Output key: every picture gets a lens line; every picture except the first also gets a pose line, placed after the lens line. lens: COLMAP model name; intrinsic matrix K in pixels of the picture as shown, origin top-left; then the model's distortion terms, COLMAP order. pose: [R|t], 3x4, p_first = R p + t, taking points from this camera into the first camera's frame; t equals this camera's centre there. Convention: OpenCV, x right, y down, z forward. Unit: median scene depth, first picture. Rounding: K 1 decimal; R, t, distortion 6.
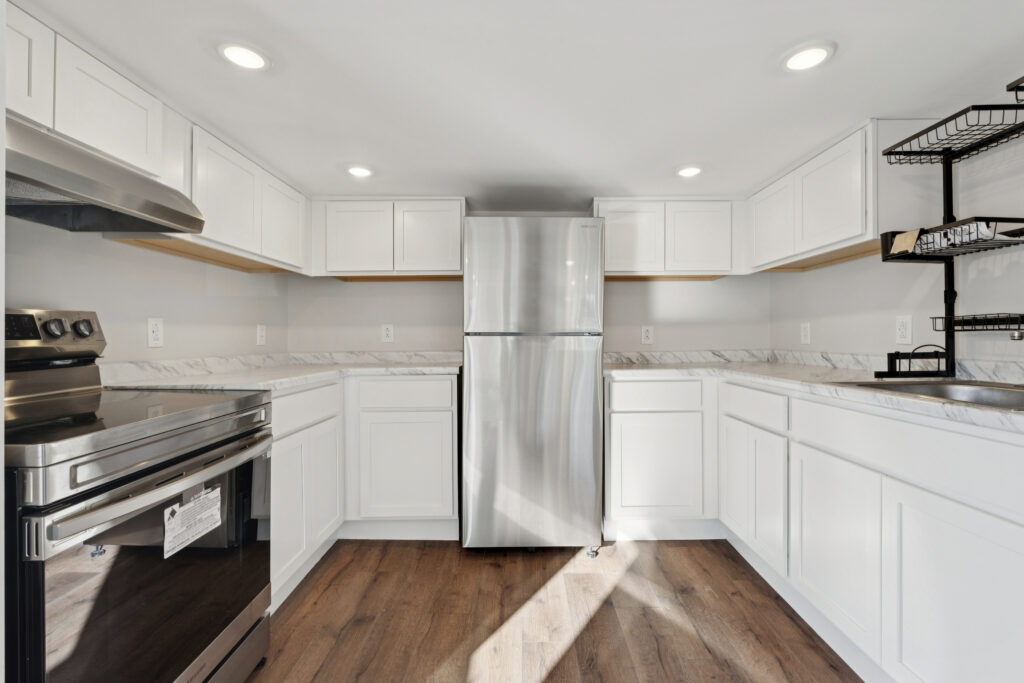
lens RADIAL K [[454.2, 0, 528.9], [0, 454.2, 342.0], [0, 0, 1]] dist [-0.001955, -0.000999]
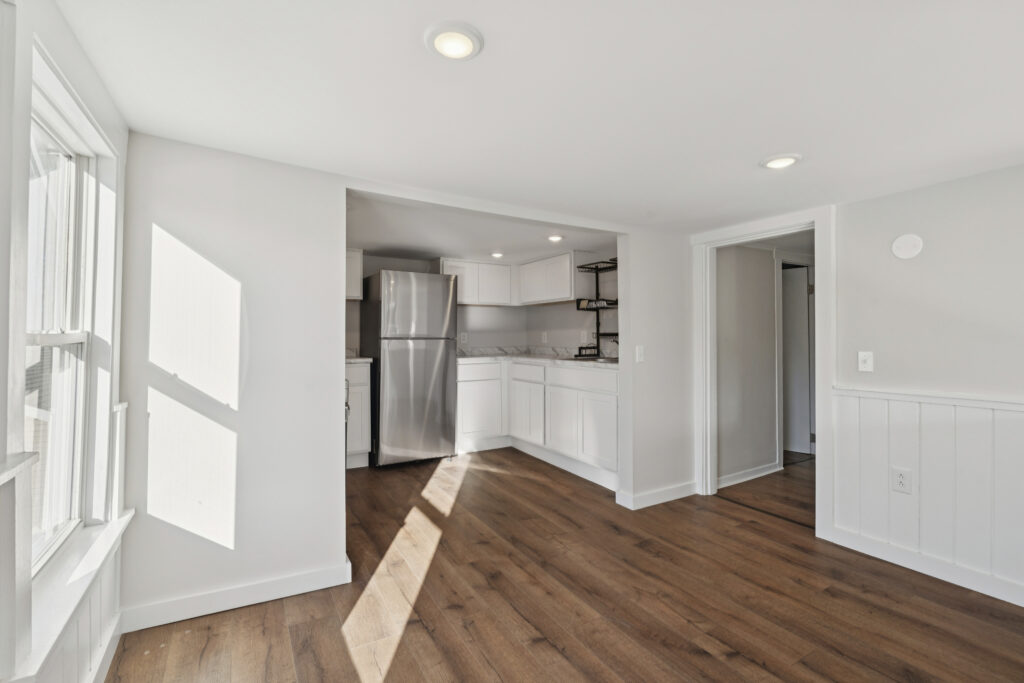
lens RADIAL K [[449.9, 0, 512.0], [0, 449.9, 341.5], [0, 0, 1]] dist [0.000450, 0.000093]
pose [[0.860409, -0.002313, 0.509600, -0.643664], [0.001411, 0.999997, 0.002157, -0.009908], [-0.509603, -0.001137, 0.860409, -0.772257]]
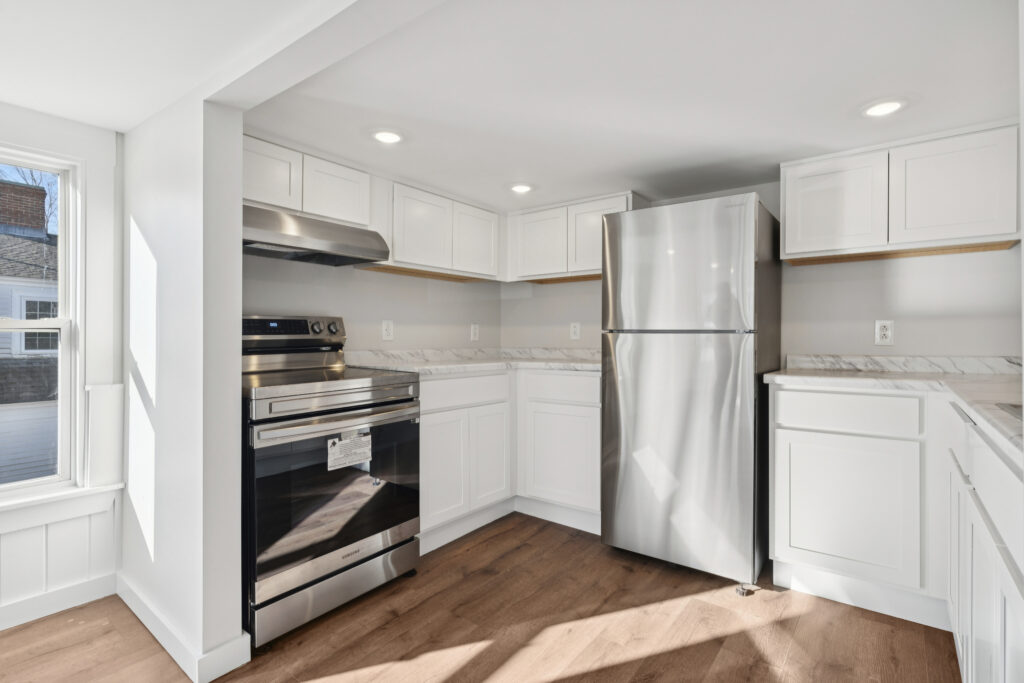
lens RADIAL K [[499.4, 0, 512.0], [0, 499.4, 341.5], [0, 0, 1]] dist [-0.000192, -0.000399]
pose [[0.789264, 0.011183, -0.613952, 0.421052], [-0.011389, 0.999929, 0.003573, 0.003486], [0.613948, 0.004173, 0.789336, 0.000312]]
